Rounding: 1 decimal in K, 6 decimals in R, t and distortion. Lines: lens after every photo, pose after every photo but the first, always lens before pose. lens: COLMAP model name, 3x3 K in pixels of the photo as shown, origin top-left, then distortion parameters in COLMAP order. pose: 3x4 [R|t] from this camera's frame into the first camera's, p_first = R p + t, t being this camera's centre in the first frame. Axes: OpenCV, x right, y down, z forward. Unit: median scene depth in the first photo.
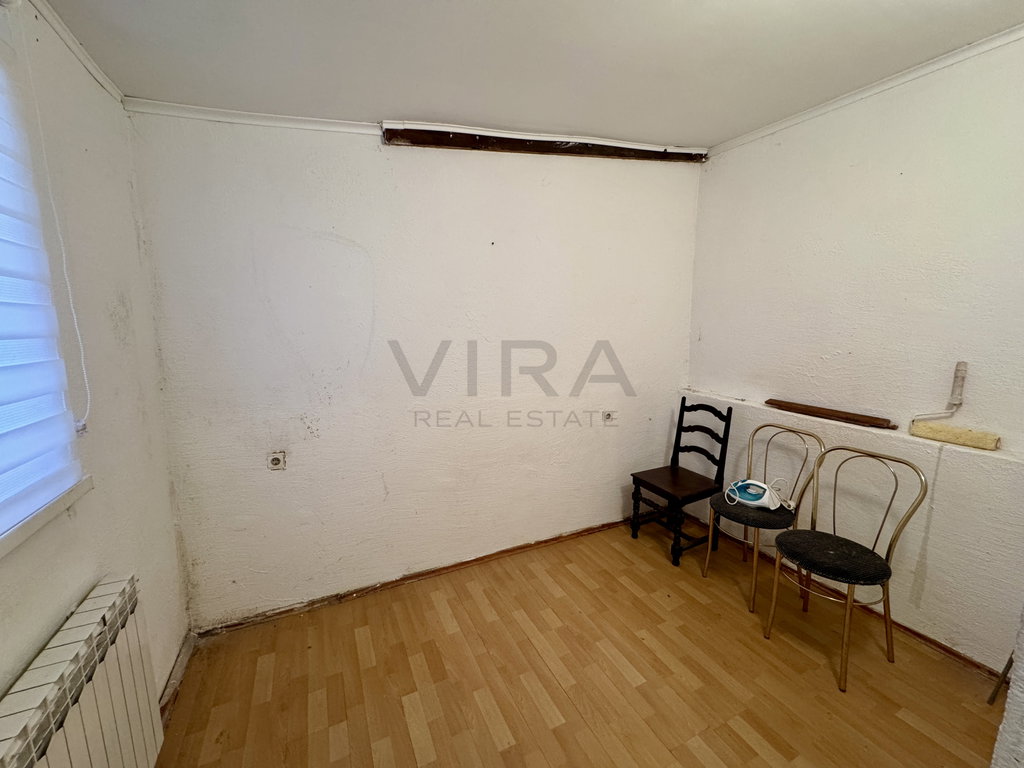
lens RADIAL K [[408.3, 0, 509.9], [0, 408.3, 383.7], [0, 0, 1]] dist [0.000054, 0.000161]
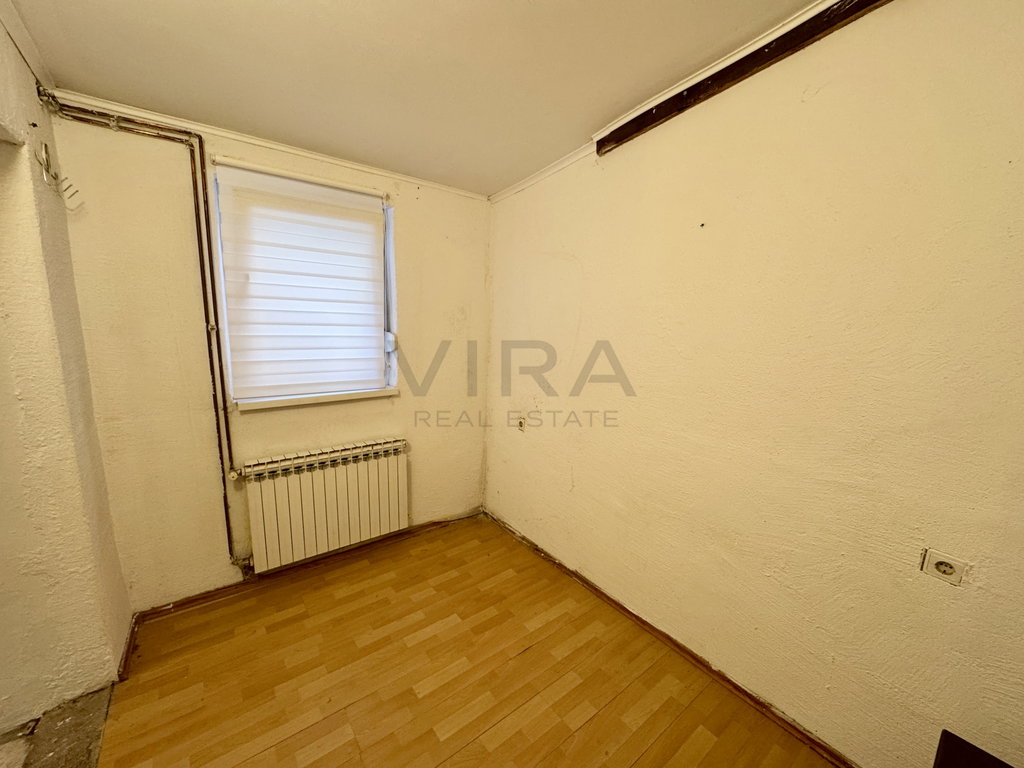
lens RADIAL K [[408.3, 0, 509.9], [0, 408.3, 383.7], [0, 0, 1]] dist [0.000054, 0.000161]
pose [[0.204133, 0.162699, -0.965328, 0.752521], [-0.173560, 0.976486, 0.127878, -0.117954], [0.963435, 0.141438, 0.227571, 0.636865]]
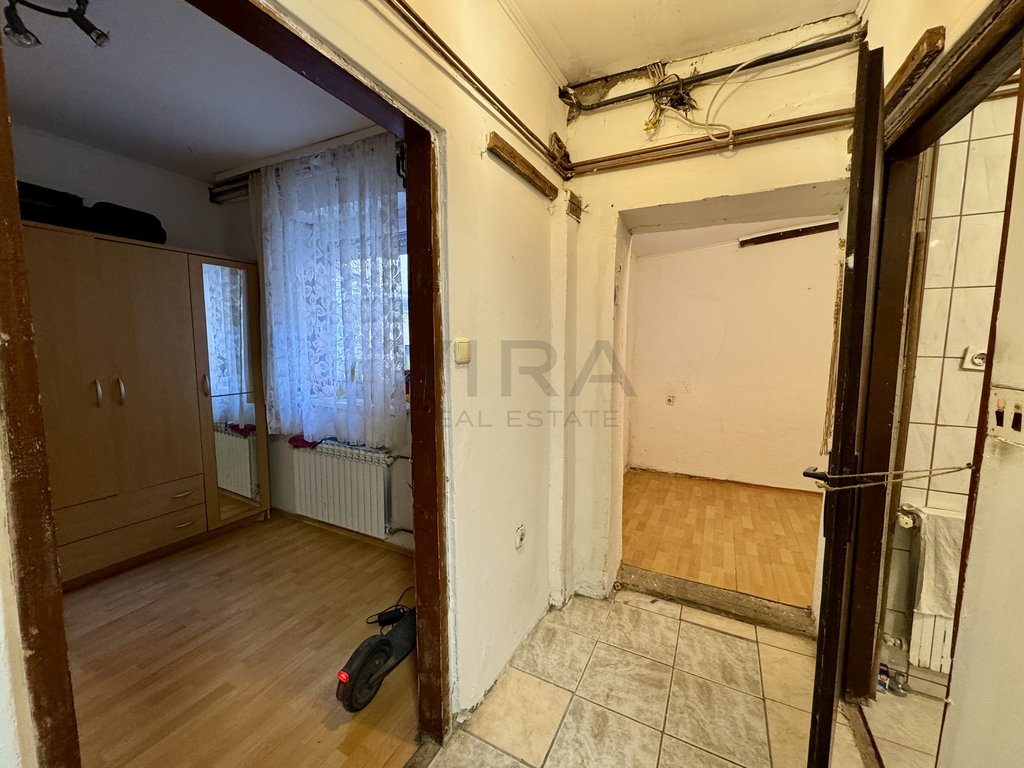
lens RADIAL K [[408.3, 0, 509.9], [0, 408.3, 383.7], [0, 0, 1]] dist [0.000054, 0.000161]
pose [[0.597287, 0.078847, -0.798142, 0.669693], [-0.127176, 0.991876, 0.002814, 0.205590], [0.791880, 0.099823, 0.602462, -1.025898]]
